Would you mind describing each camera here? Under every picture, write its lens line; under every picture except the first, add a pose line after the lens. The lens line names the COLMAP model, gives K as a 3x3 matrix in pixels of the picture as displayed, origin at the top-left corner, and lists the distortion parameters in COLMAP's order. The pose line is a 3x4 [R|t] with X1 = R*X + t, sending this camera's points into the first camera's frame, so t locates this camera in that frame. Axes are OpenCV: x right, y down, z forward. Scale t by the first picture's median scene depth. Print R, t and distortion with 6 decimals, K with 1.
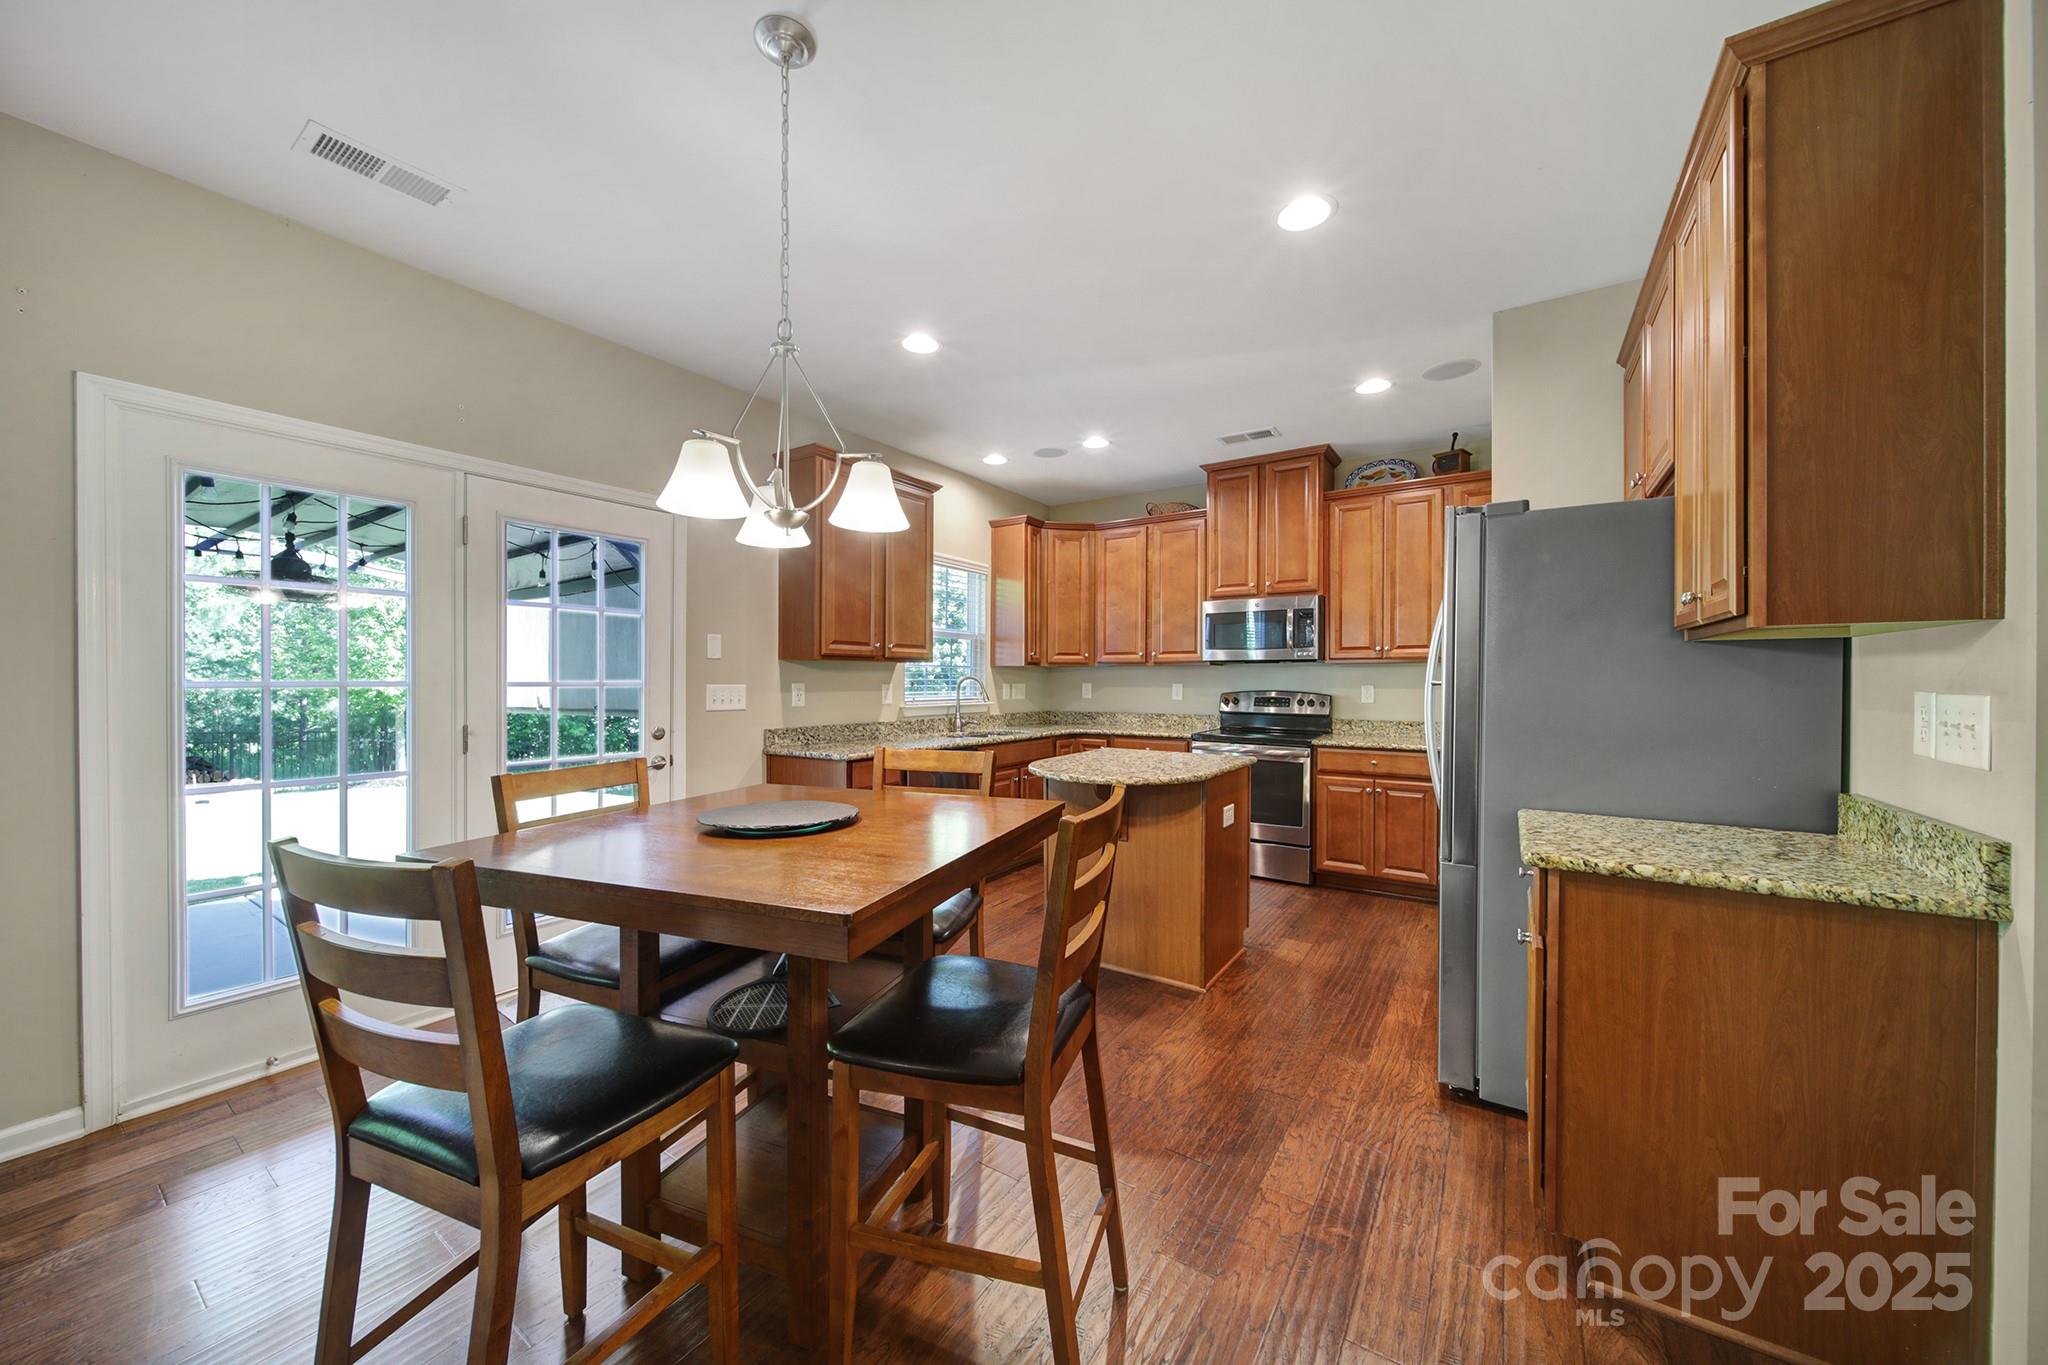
lens RADIAL K [[718.4, 0, 1029.7], [0, 718.4, 683.5], [0, 0, 1]] dist [-0.001868, -0.001320]
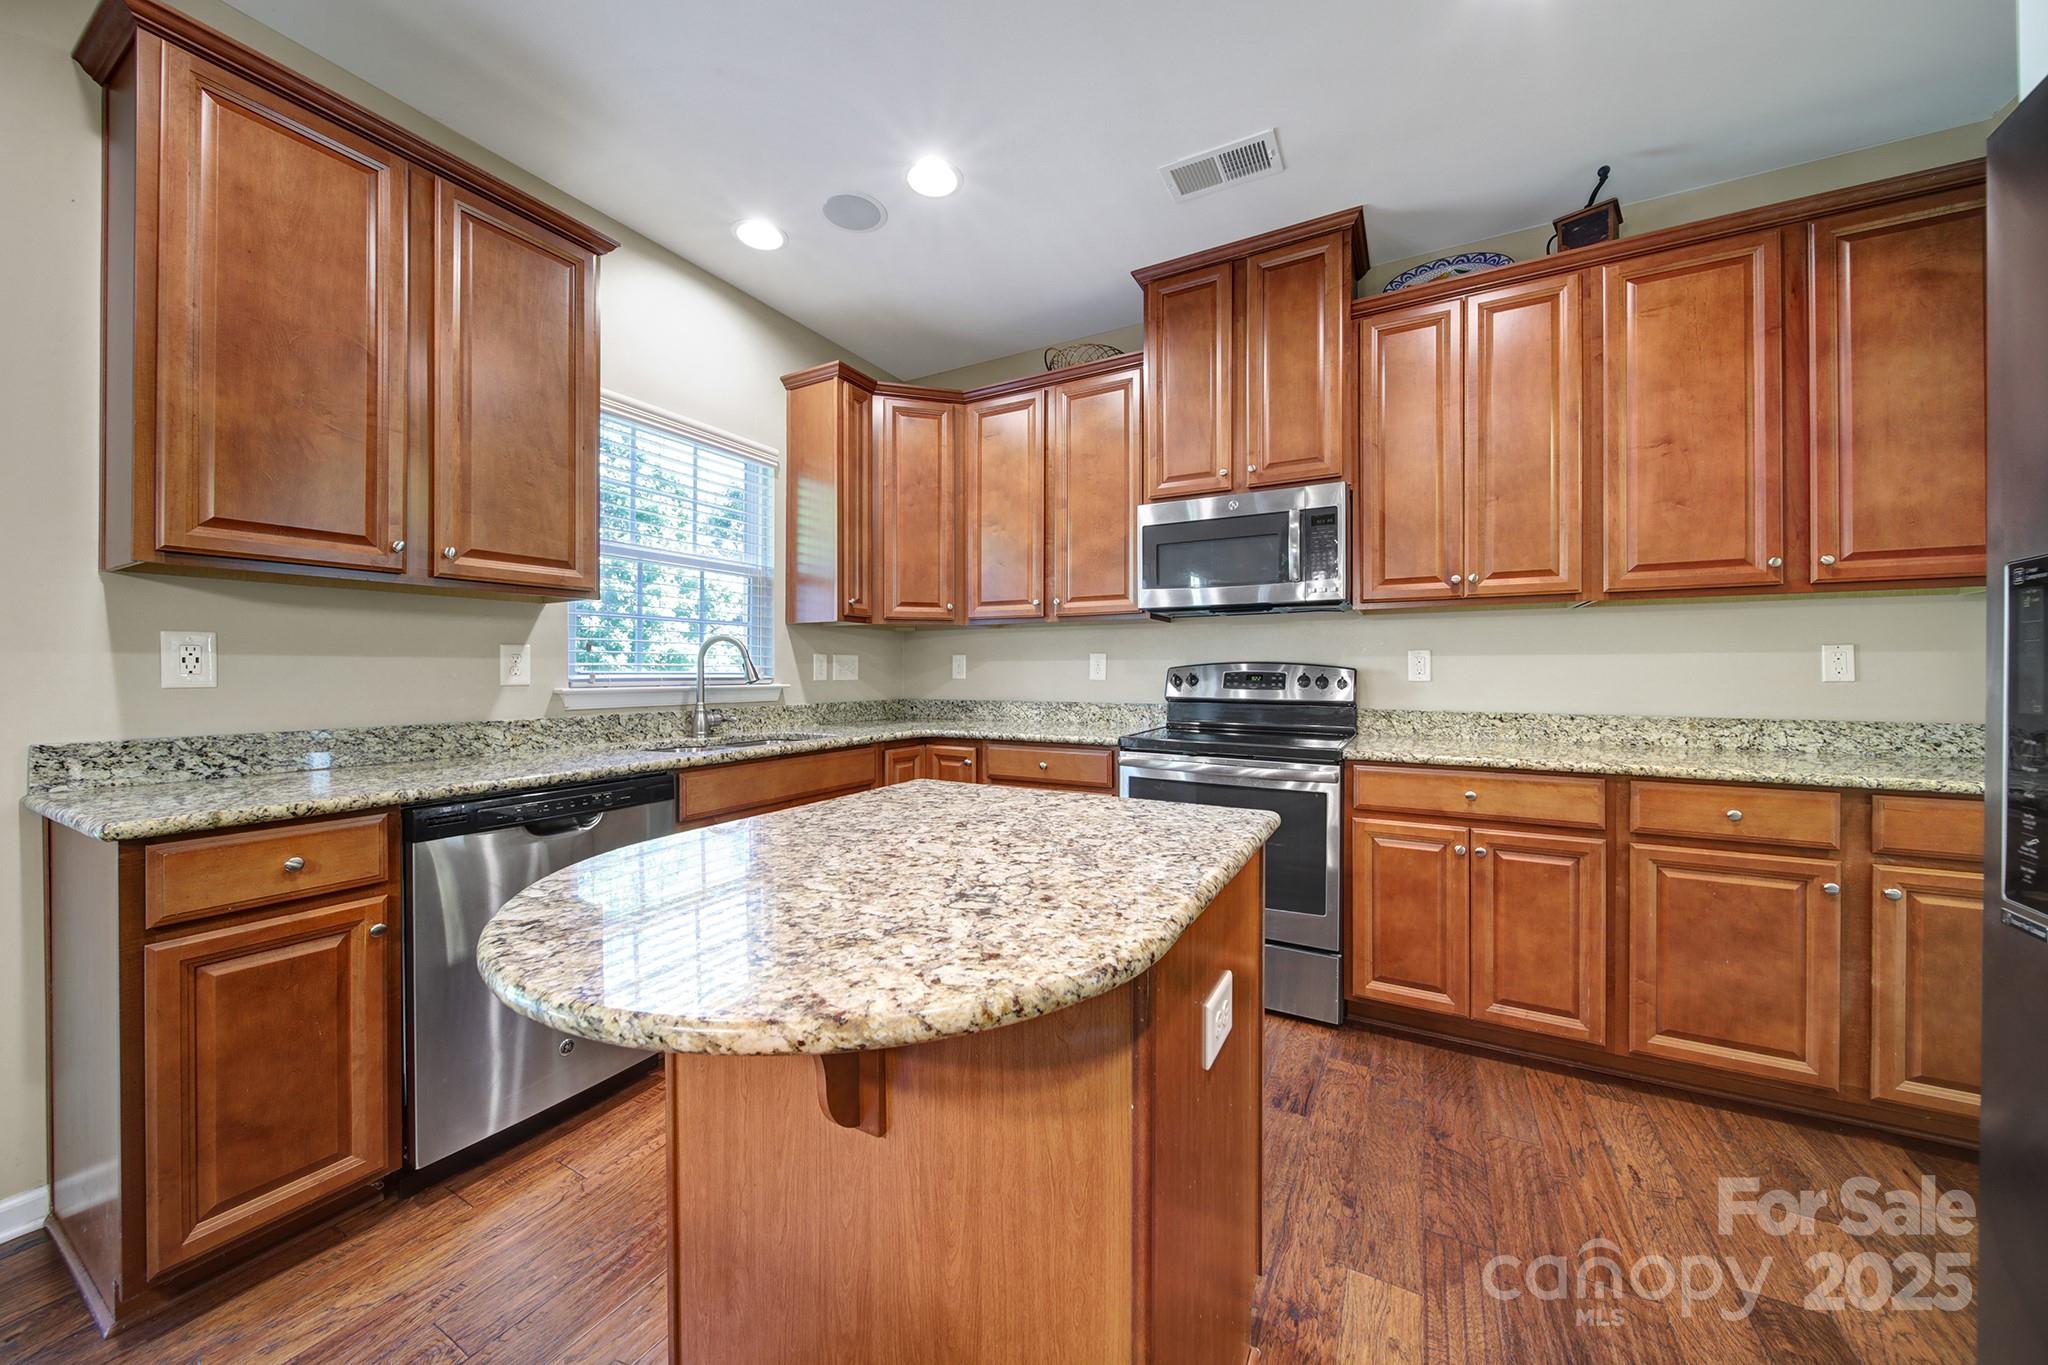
lens RADIAL K [[718.4, 0, 1028.2], [0, 718.4, 670.2], [0, 0, 1]] dist [-0.001868, -0.001320]
pose [[0.996435, -0.001656, 0.084353, 0.104580], [0.002201, 0.999977, -0.006371, 0.020442], [-0.084341, 0.006534, 0.996416, 0.432995]]
